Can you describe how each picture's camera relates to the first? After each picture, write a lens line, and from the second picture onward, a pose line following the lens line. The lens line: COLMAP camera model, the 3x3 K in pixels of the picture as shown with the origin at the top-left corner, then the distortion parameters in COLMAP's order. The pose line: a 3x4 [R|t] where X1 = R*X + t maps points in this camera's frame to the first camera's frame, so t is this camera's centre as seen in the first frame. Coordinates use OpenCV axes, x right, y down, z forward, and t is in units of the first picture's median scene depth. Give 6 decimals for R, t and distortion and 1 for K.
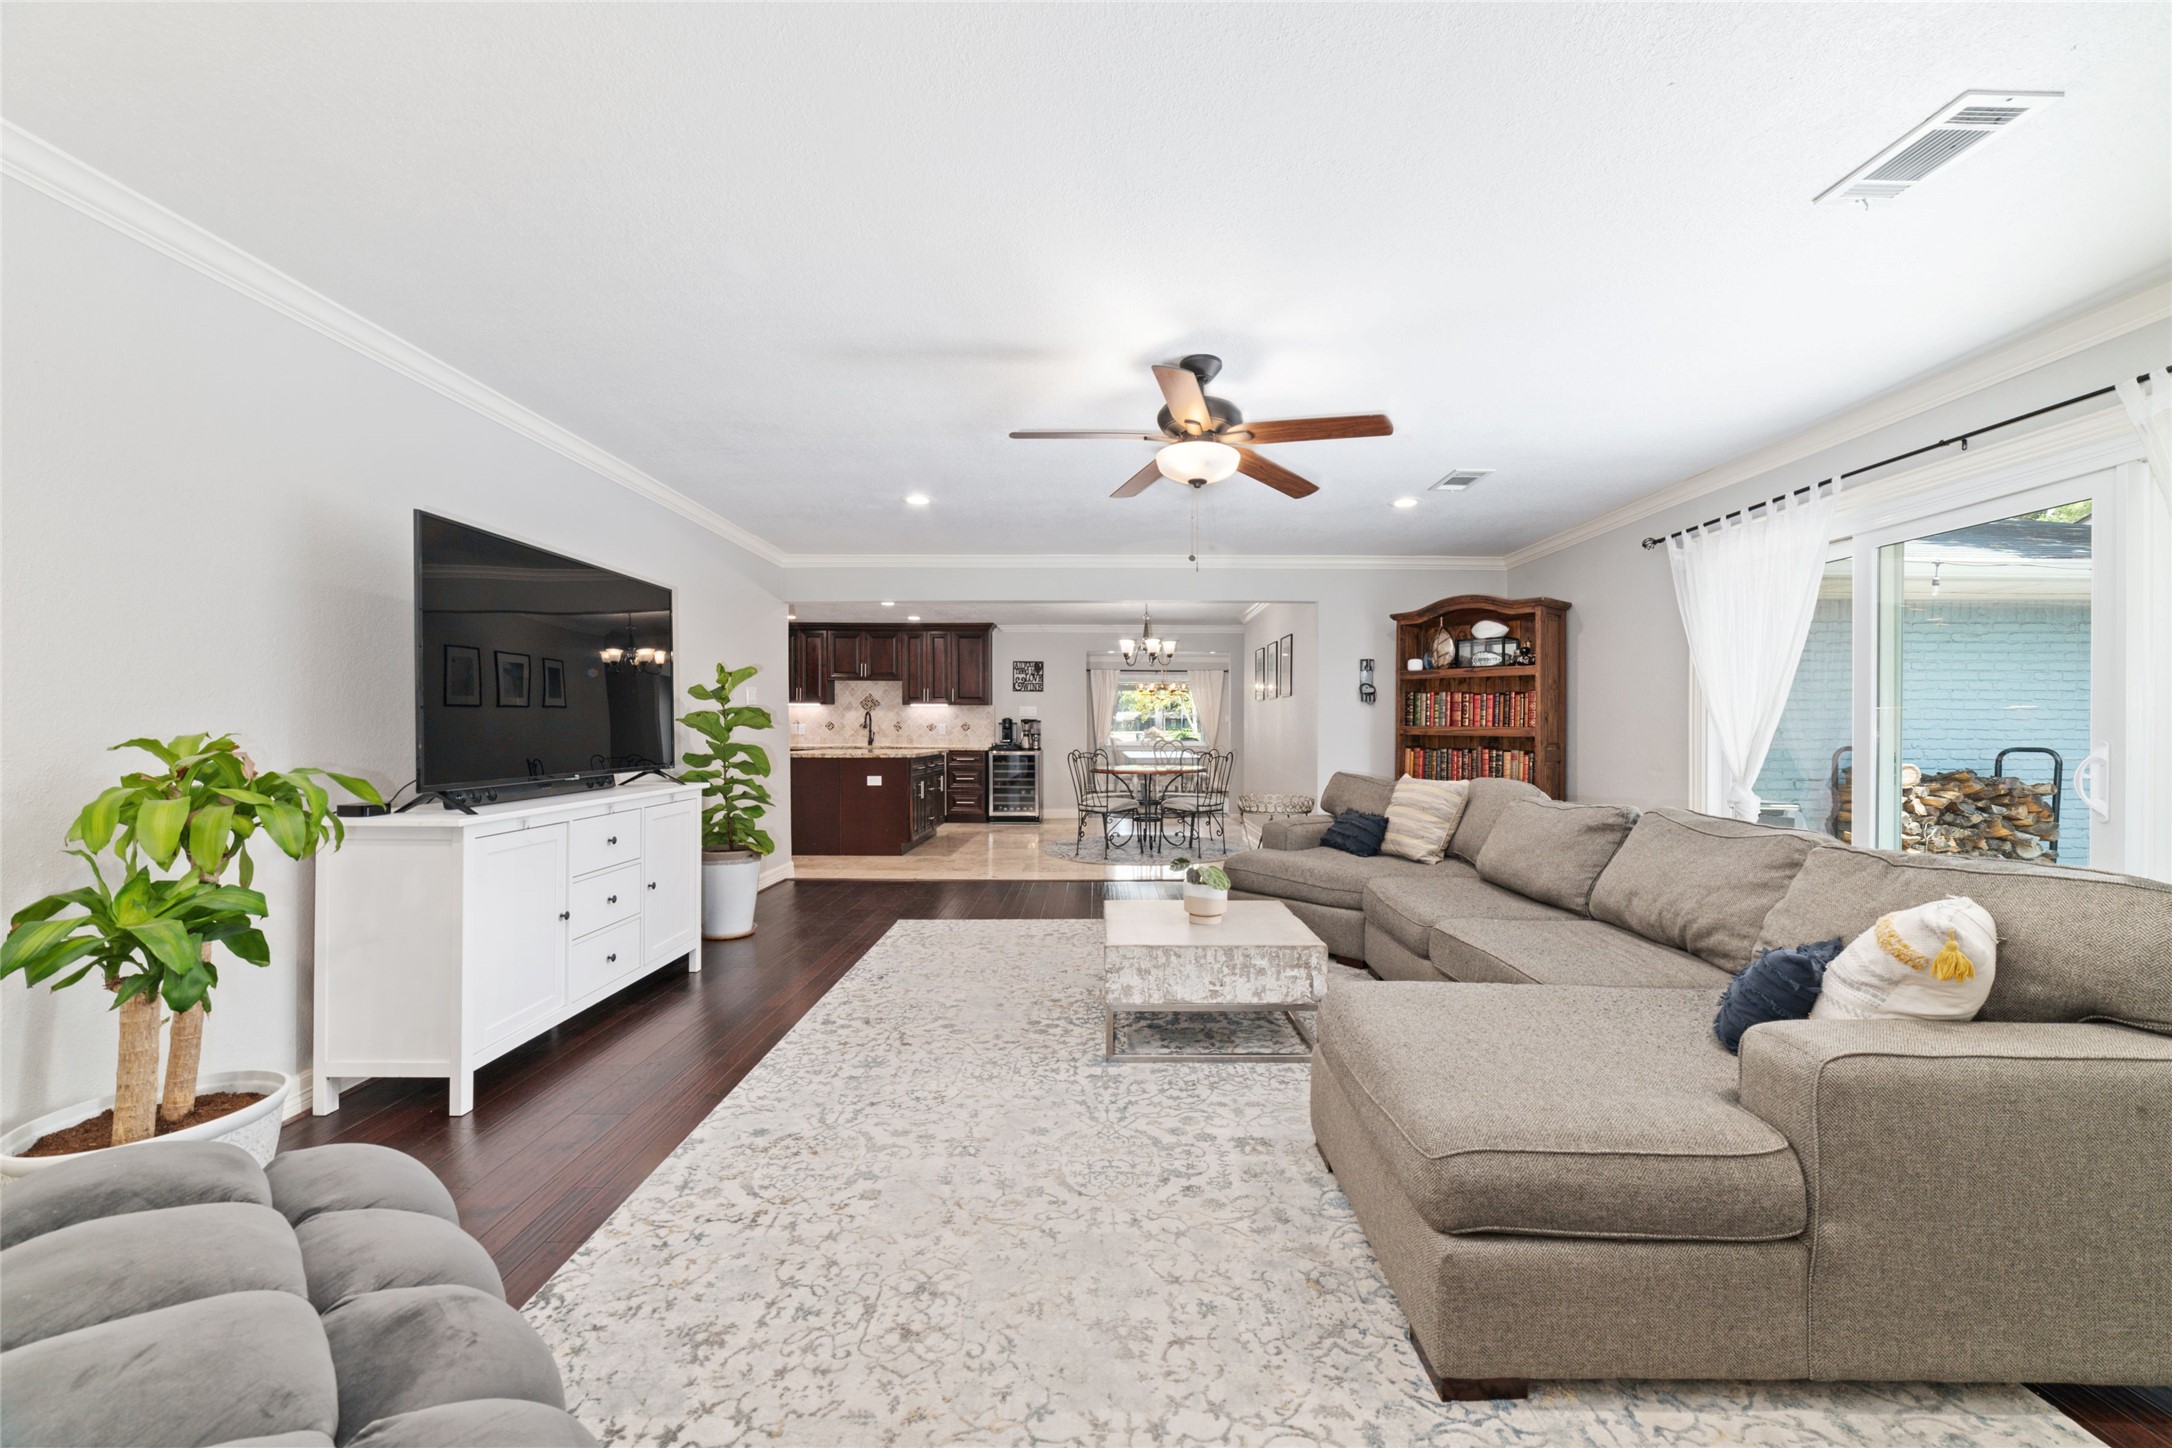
lens RADIAL K [[842.9, 0, 1111.8], [0, 842.9, 721.8], [0, 0, 1]] dist [-0.021618, 0.008441]
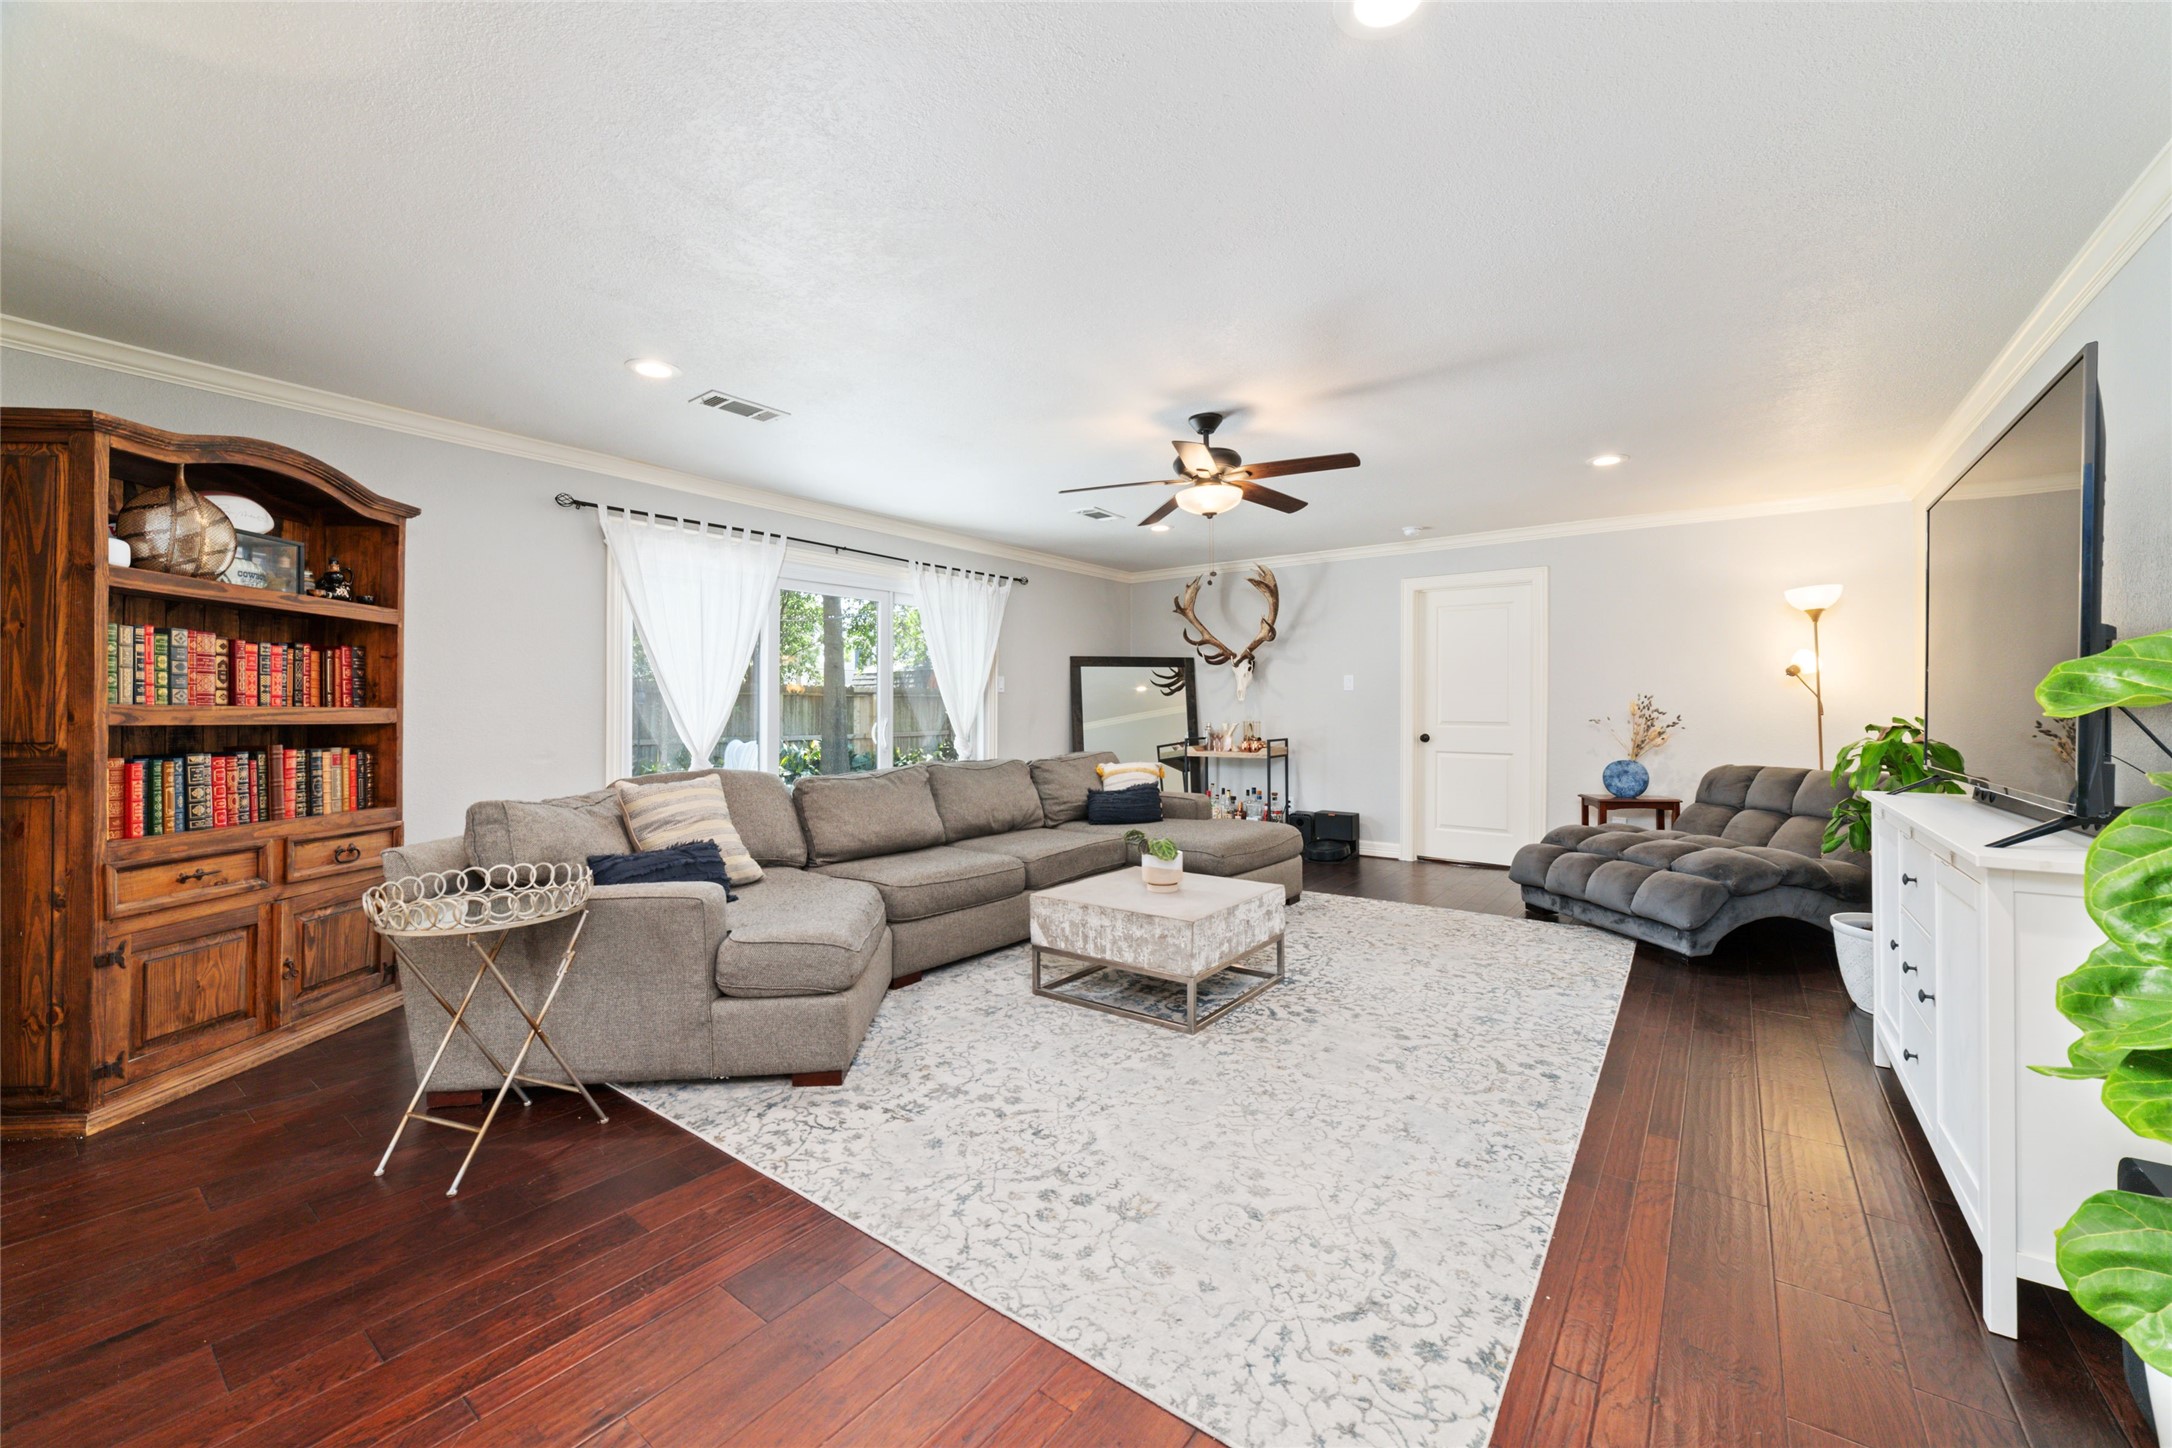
lens RADIAL K [[842.9, 0, 1111.8], [0, 842.9, 721.8], [0, 0, 1]] dist [-0.021618, 0.008441]
pose [[-0.799066, -0.007393, 0.601197, -0.491891], [-0.003651, 0.999966, 0.007445, 0.016551], [-0.601232, 0.003754, -0.799066, 1.934665]]
